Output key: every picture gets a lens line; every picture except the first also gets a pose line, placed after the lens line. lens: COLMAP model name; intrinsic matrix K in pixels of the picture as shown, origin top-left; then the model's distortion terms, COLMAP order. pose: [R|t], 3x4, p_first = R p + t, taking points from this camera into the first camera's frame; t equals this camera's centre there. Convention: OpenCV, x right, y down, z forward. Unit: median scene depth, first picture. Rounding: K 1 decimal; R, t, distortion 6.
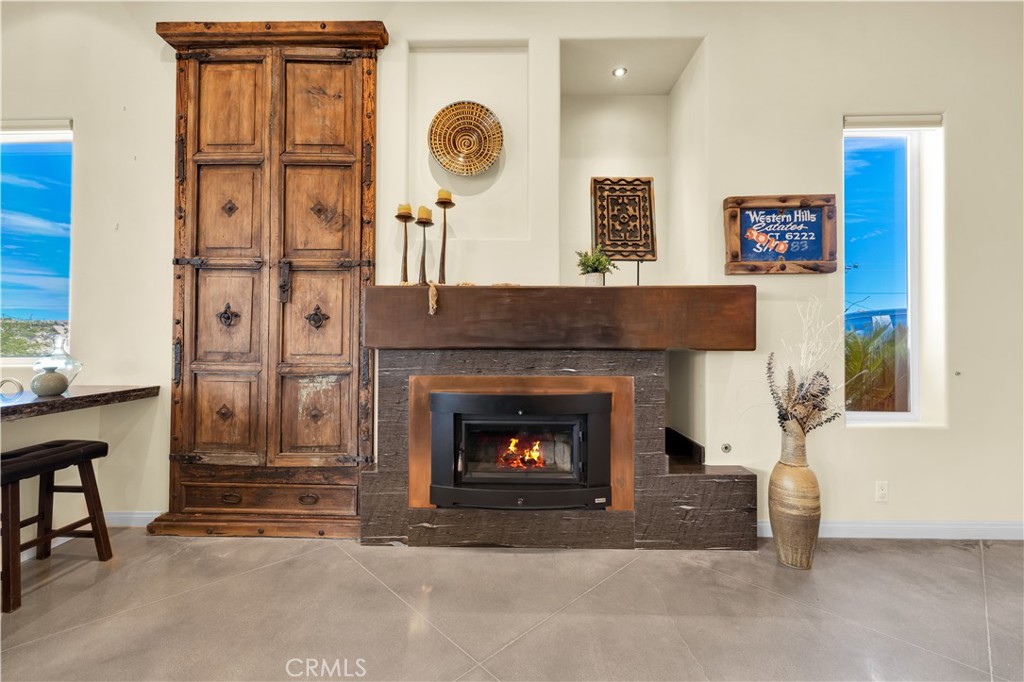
lens RADIAL K [[429.1, 0, 507.7], [0, 429.1, 334.7], [0, 0, 1]] dist [0.003880, 0.000784]
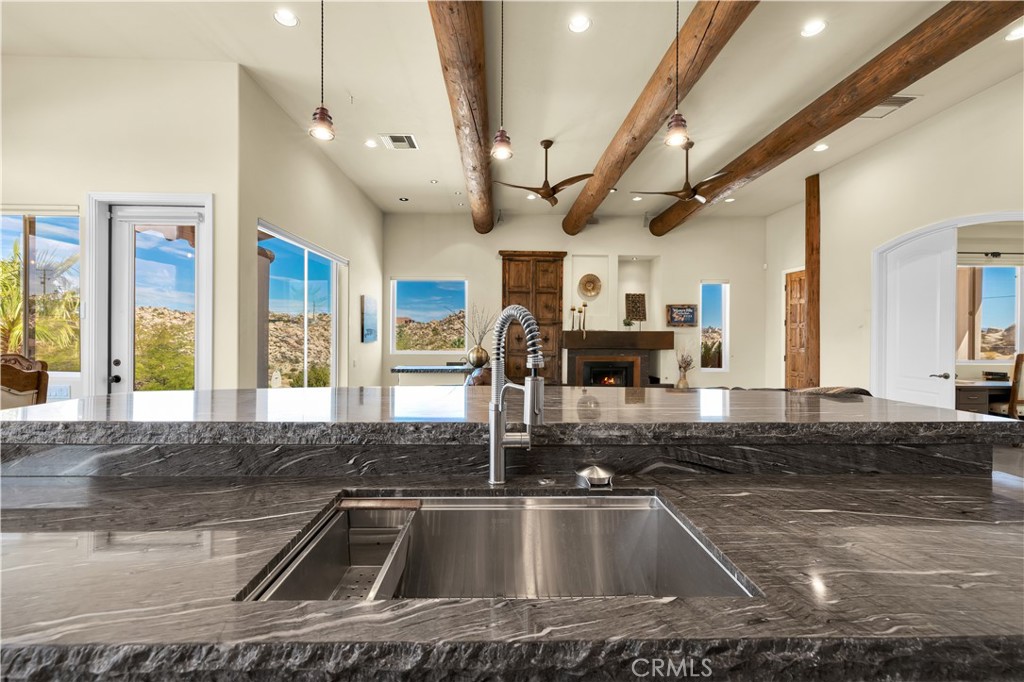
lens RADIAL K [[429.1, 0, 507.7], [0, 429.1, 334.7], [0, 0, 1]] dist [0.003880, 0.000784]
pose [[0.998726, 0.003498, 0.050346, -0.905137], [-0.004012, 0.999941, 0.010110, -0.106433], [-0.050307, -0.010299, 0.998681, -2.299371]]
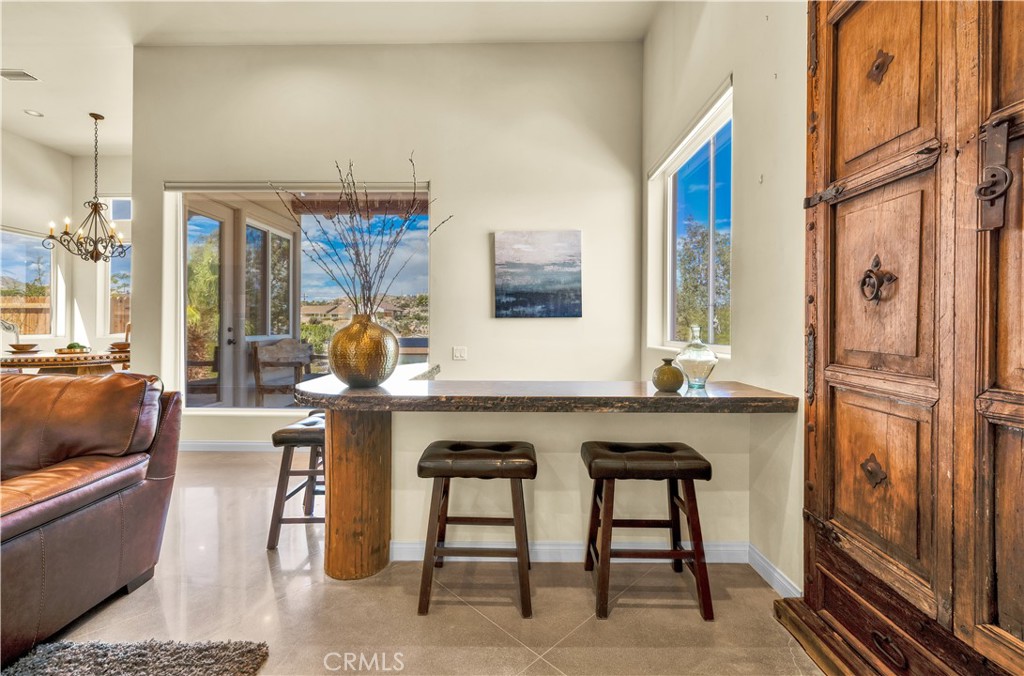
lens RADIAL K [[443.4, 0, 510.2], [0, 443.4, 324.0], [0, 0, 1]] dist [0.001264, 0.000284]
pose [[0.014565, -0.006667, -0.999872, -0.135389], [0.006548, 0.999957, -0.006572, 0.007103], [0.999872, -0.006451, 0.014608, 0.562220]]
